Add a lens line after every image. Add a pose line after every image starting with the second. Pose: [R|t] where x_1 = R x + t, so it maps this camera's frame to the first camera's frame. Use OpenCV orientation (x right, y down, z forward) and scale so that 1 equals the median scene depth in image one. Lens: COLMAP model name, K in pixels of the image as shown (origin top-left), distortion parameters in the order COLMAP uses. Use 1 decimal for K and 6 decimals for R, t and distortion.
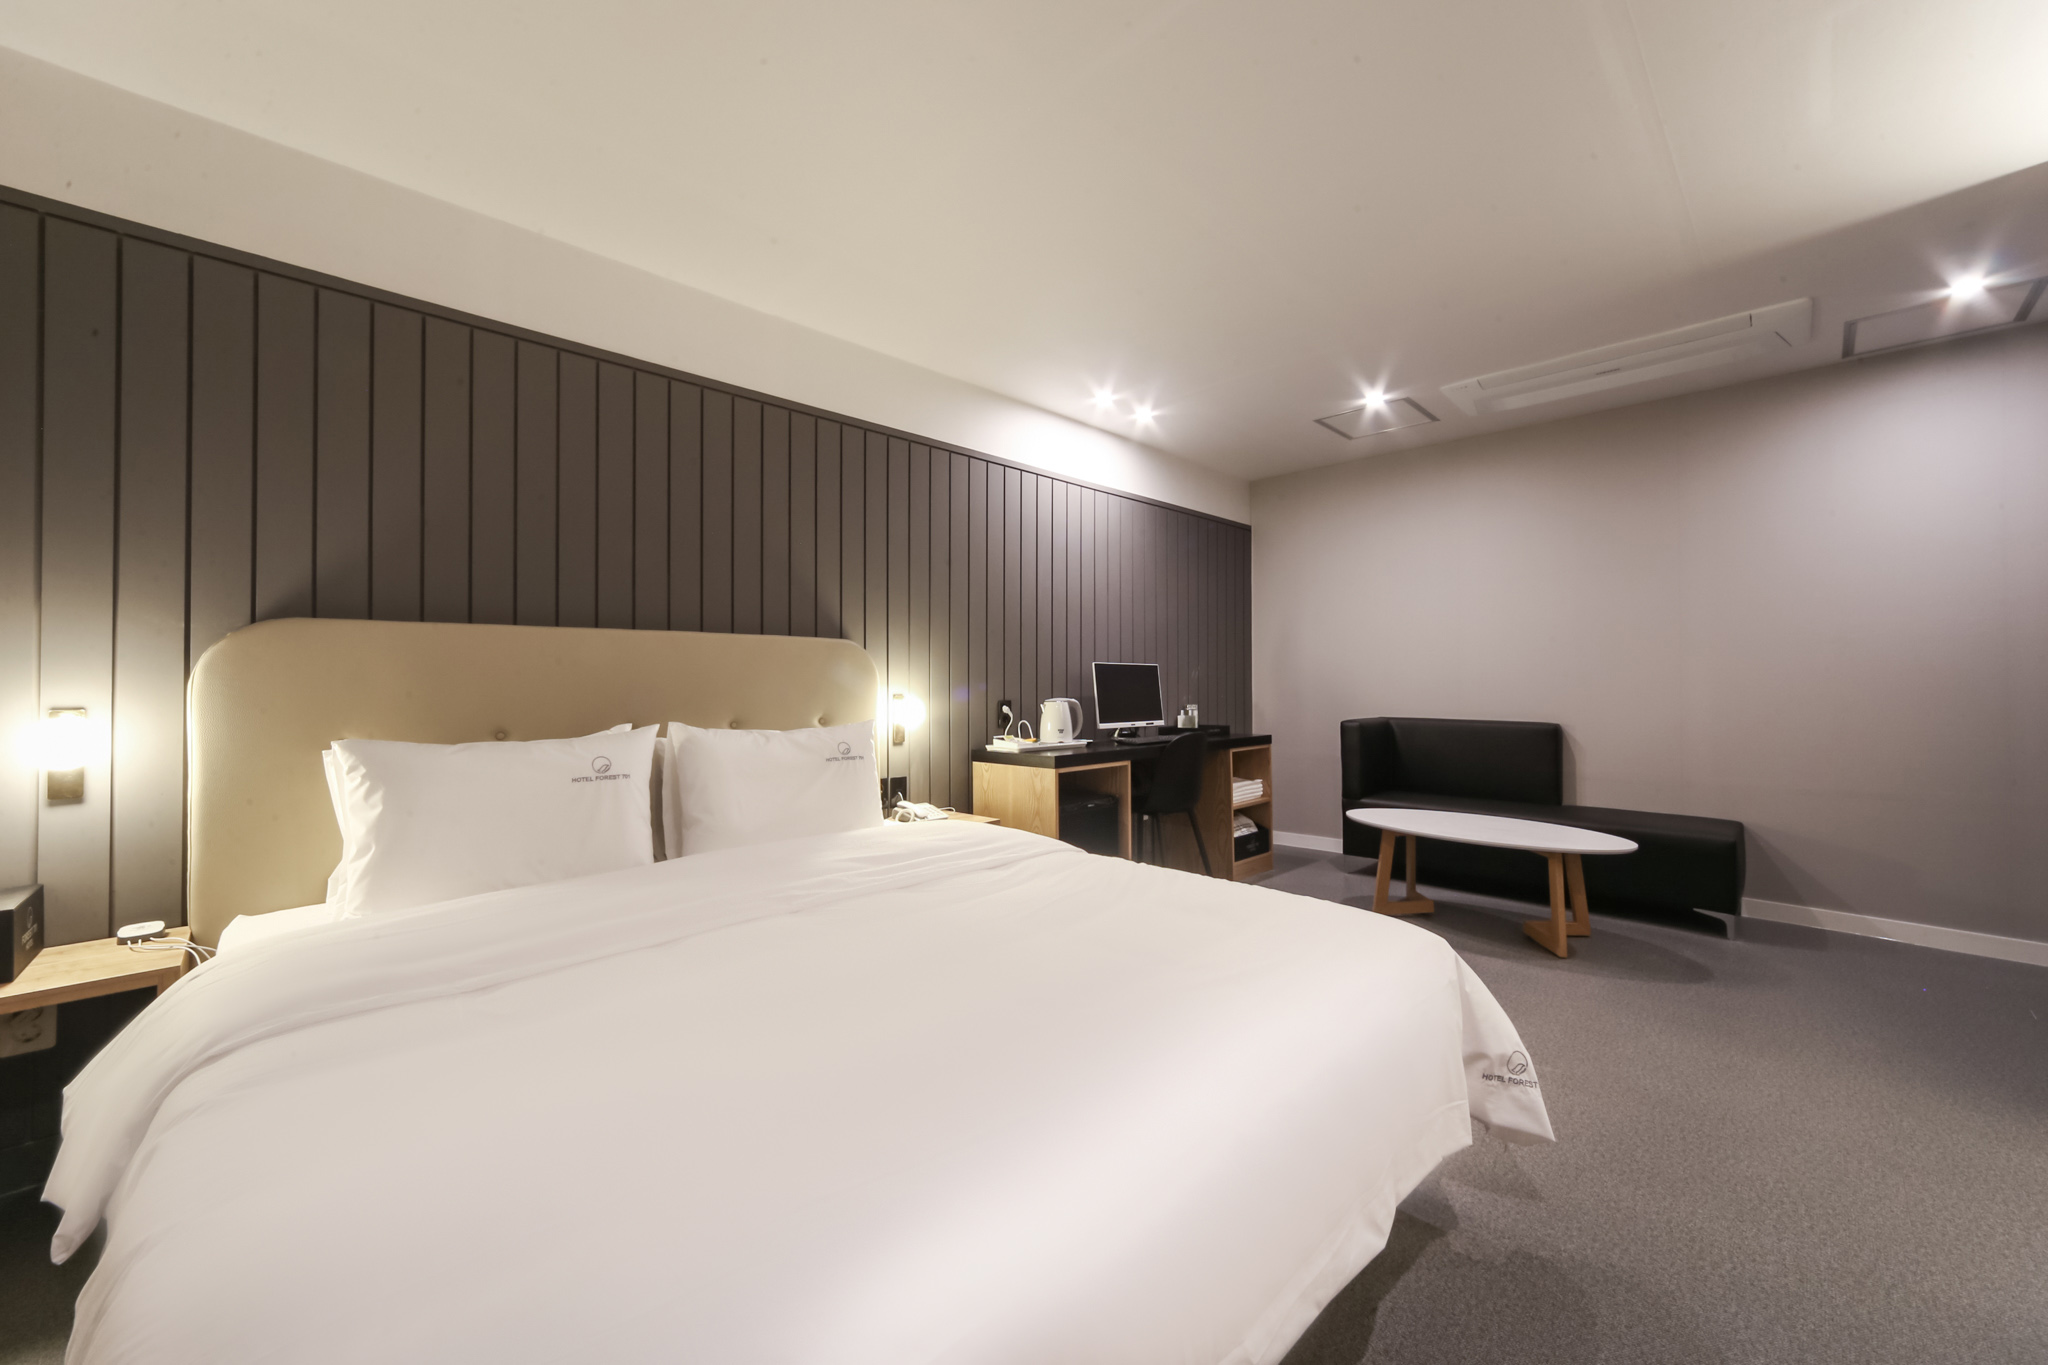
lens RADIAL K [[771.7, 0, 1025.6], [0, 771.7, 678.8], [0, 0, 1]] dist [-0.002160, 0.000398]
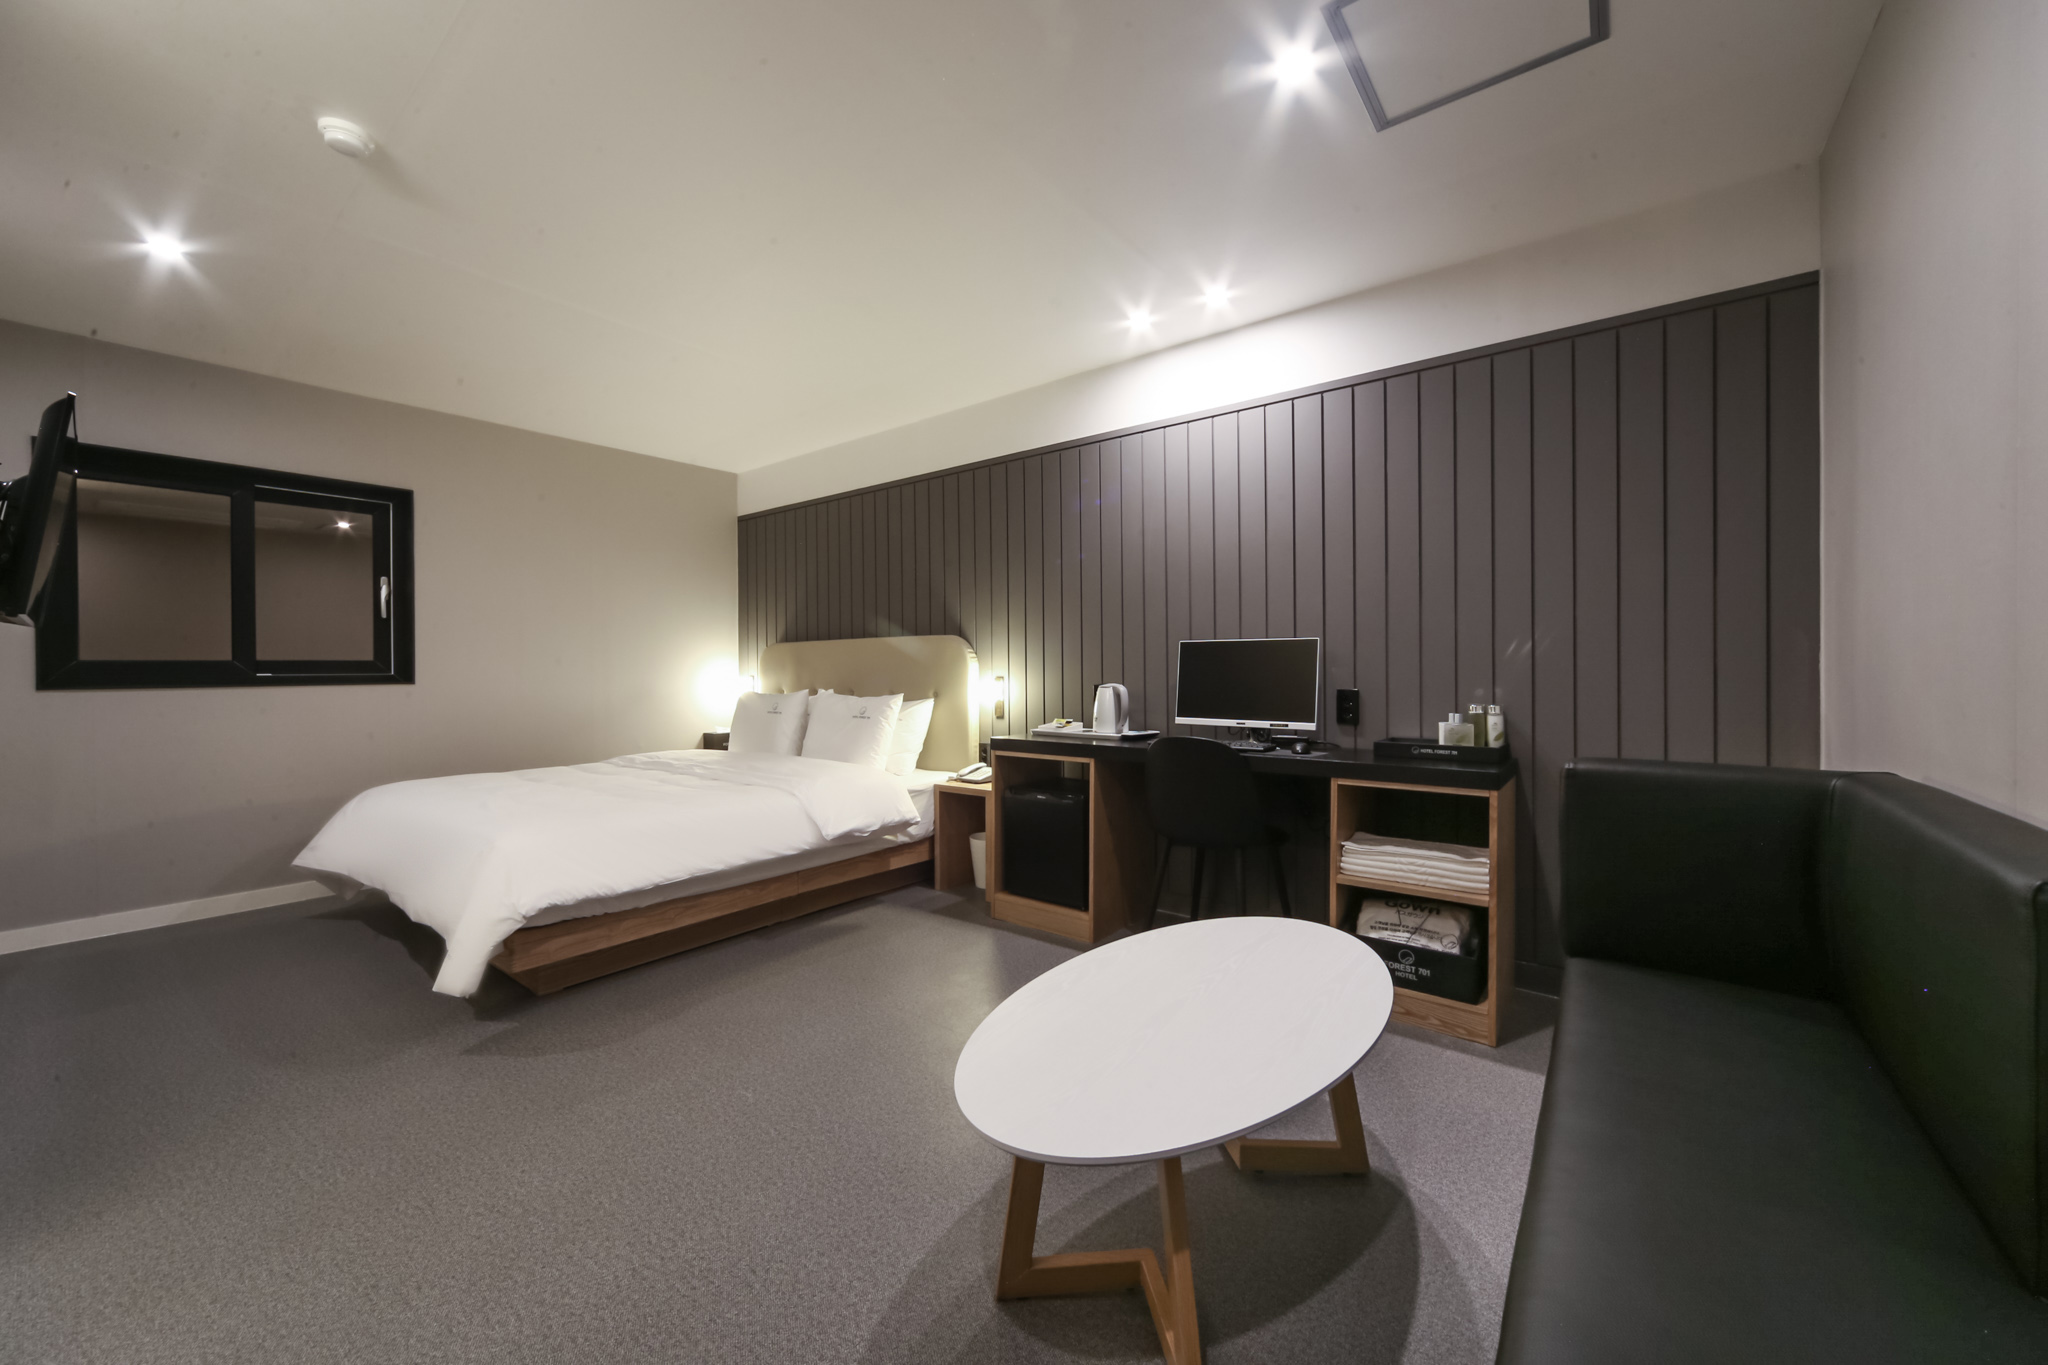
lens RADIAL K [[754.4, 0, 1009.3], [0, 754.4, 672.9], [0, 0, 1]] dist [-0.002376, -0.000066]
pose [[0.130157, 0.006474, -0.991472, 0.851512], [0.009098, 0.999929, 0.007724, 0.004385], [0.991452, -0.010026, 0.130089, 0.726078]]
